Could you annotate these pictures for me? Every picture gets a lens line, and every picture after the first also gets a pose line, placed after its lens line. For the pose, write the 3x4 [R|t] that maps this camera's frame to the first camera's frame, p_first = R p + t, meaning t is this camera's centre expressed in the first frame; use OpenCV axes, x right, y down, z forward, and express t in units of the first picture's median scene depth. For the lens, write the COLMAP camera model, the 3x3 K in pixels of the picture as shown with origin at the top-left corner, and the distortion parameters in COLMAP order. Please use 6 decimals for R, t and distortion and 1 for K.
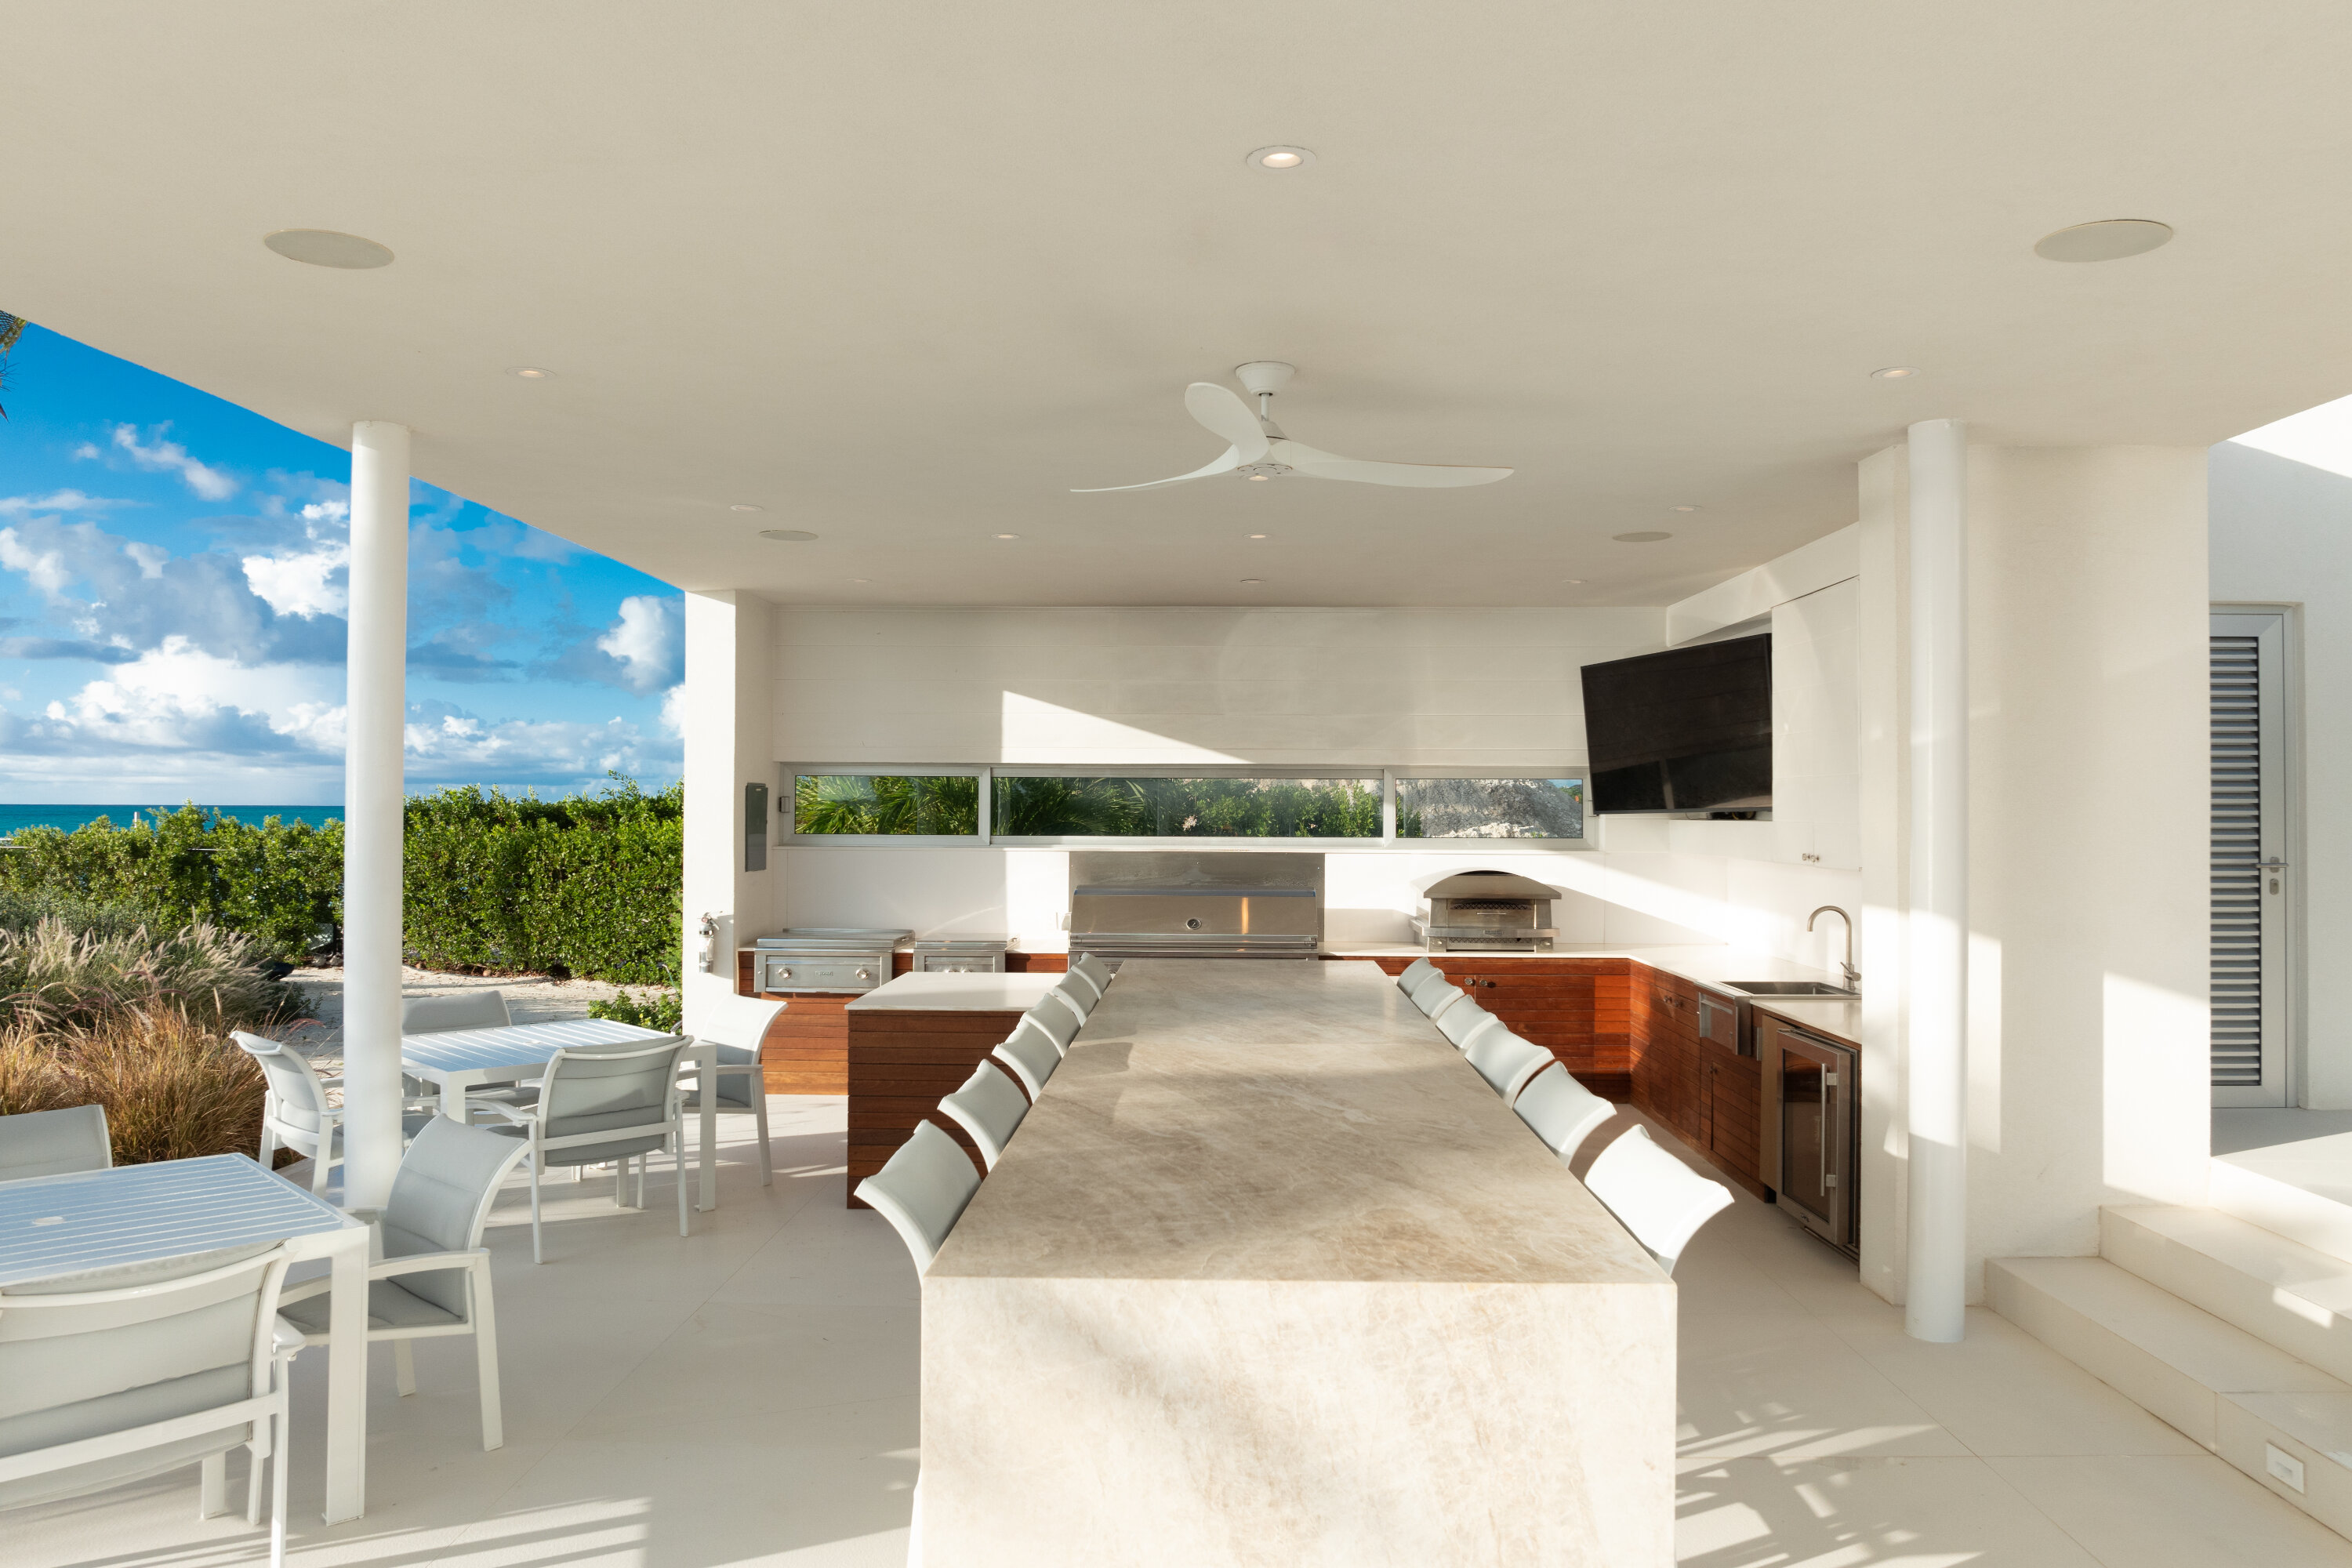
lens RADIAL K [[1640.9, 0, 1171.6], [0, 1640.9, 773.2], [0, 0, 1]] dist [-0.043959, -0.001225]
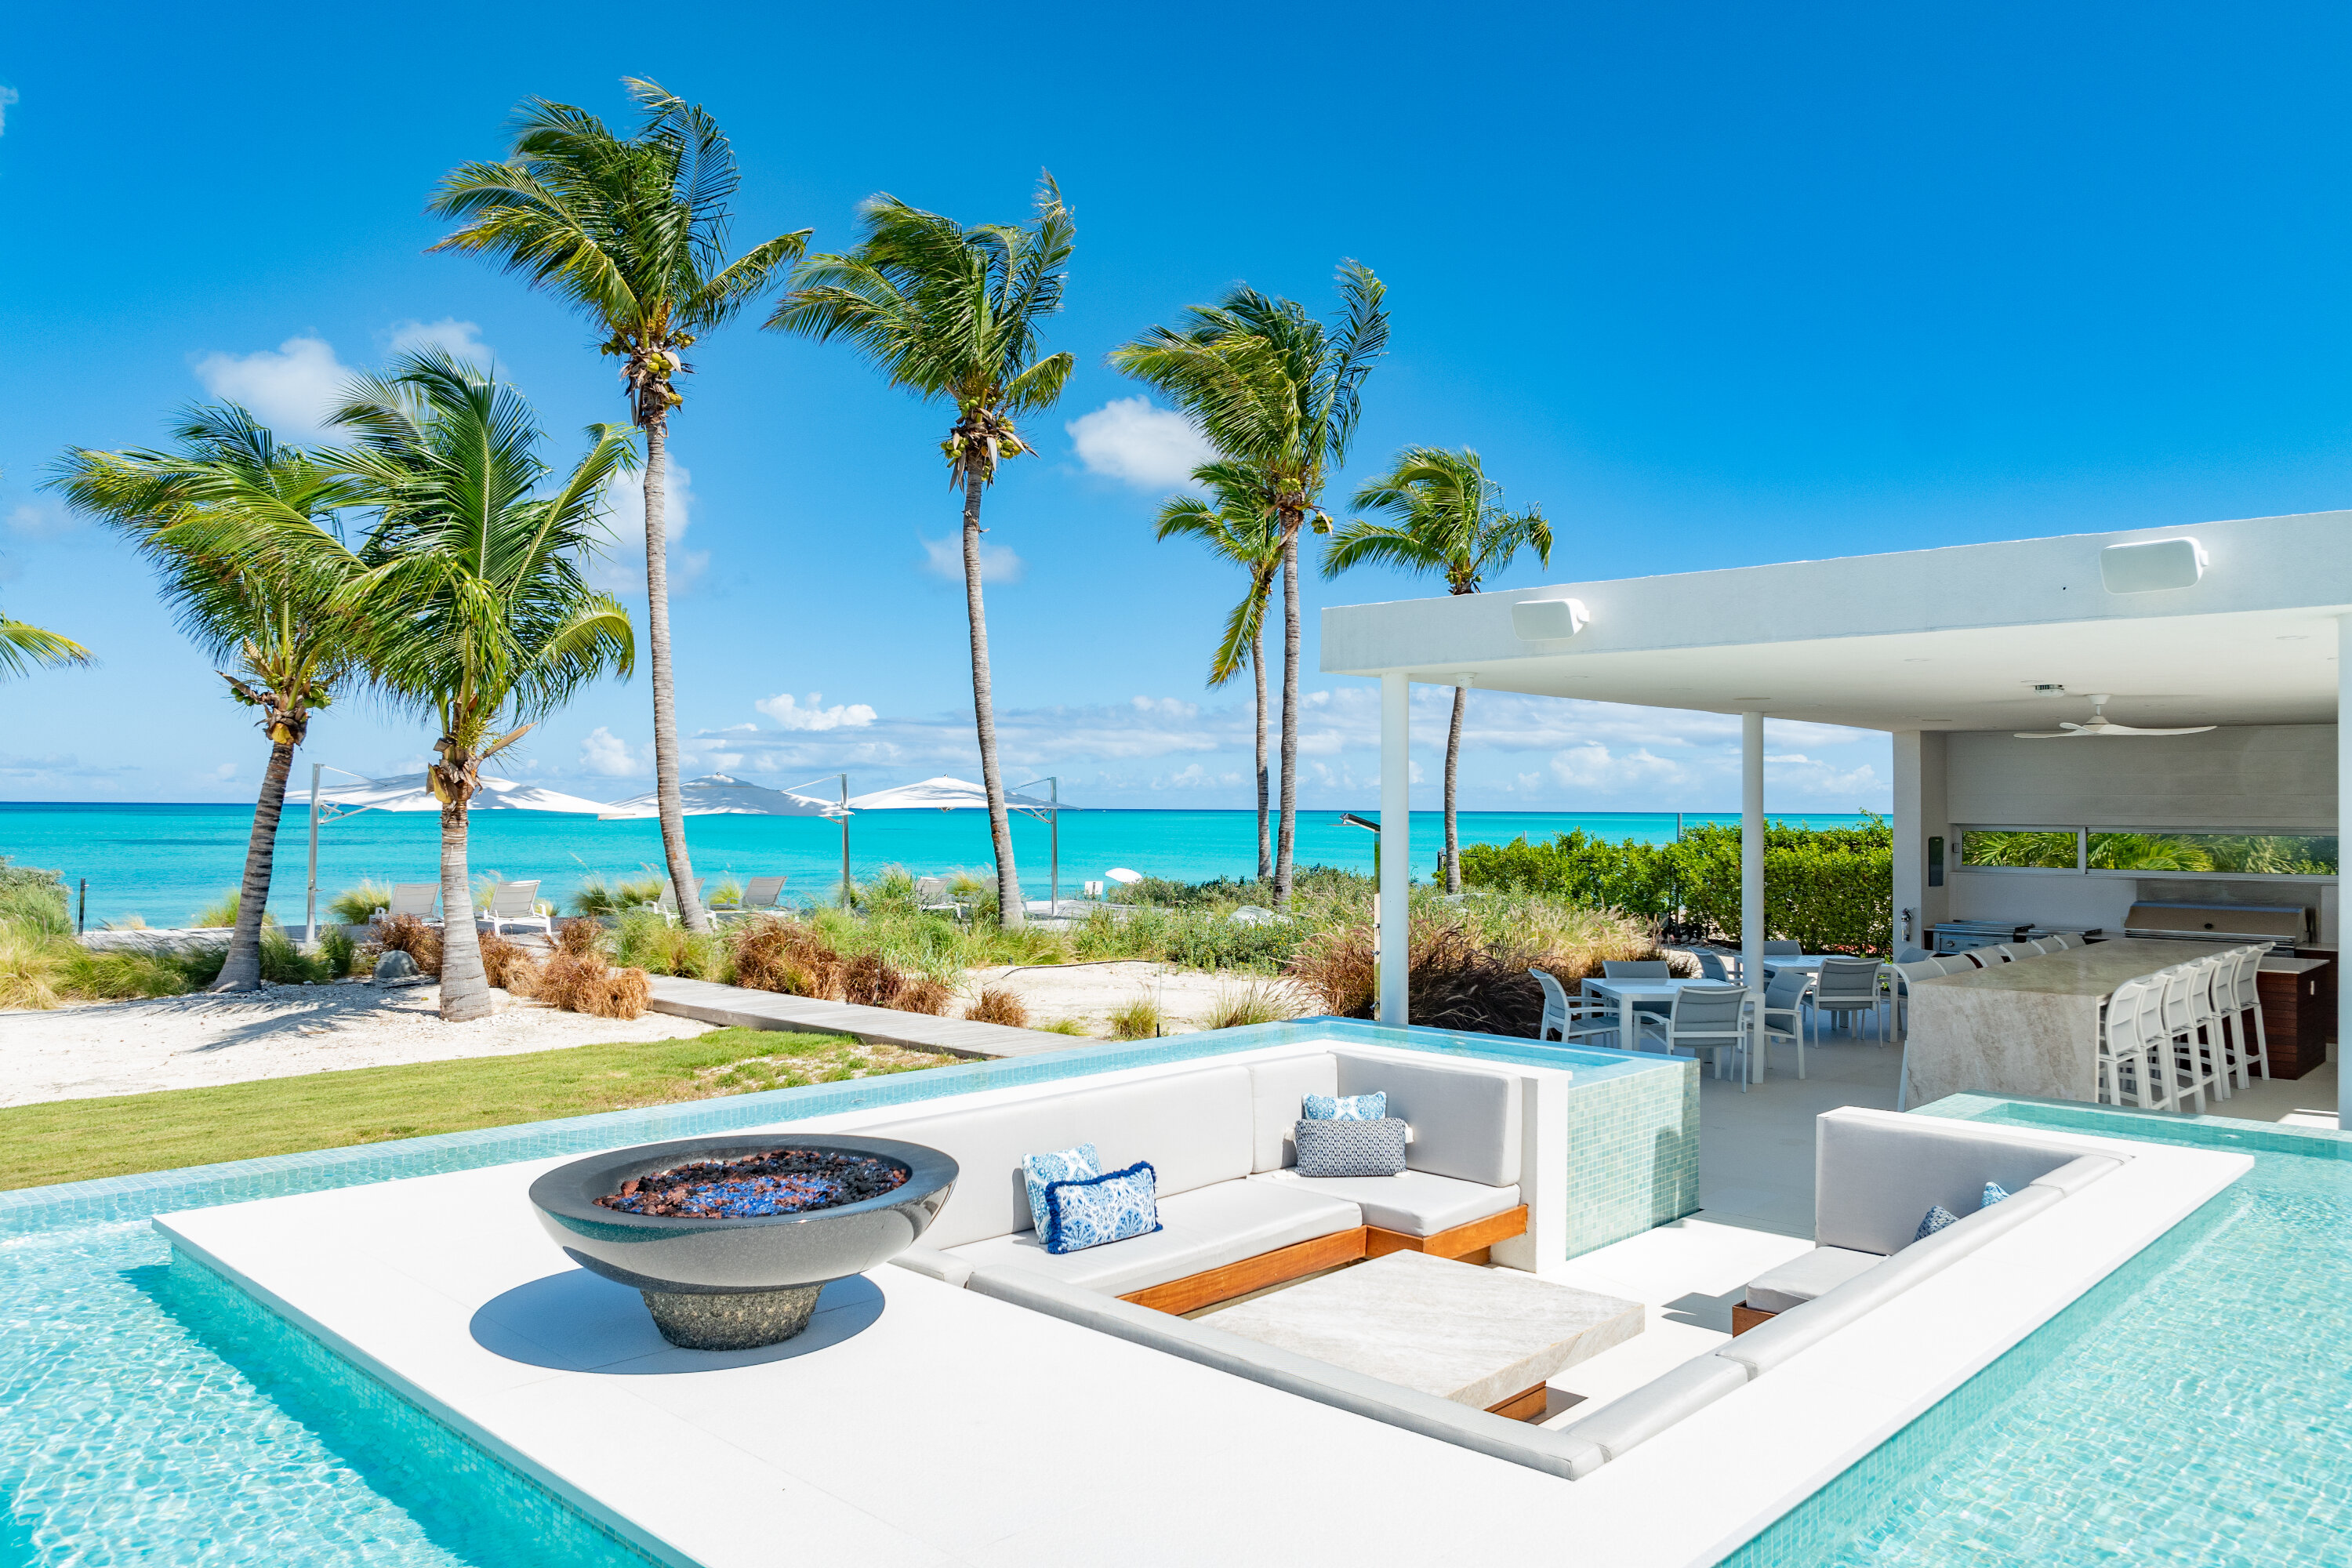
lens RADIAL K [[1640.9, 0, 1171.6], [0, 1640.9, 773.2], [0, 0, 1]] dist [-0.043959, -0.001225]
pose [[0.737290, -0.018814, -0.675315, 0.346852], [0.015479, 0.999820, -0.010955, -0.060401], [0.675399, -0.002376, 0.737448, -0.911488]]
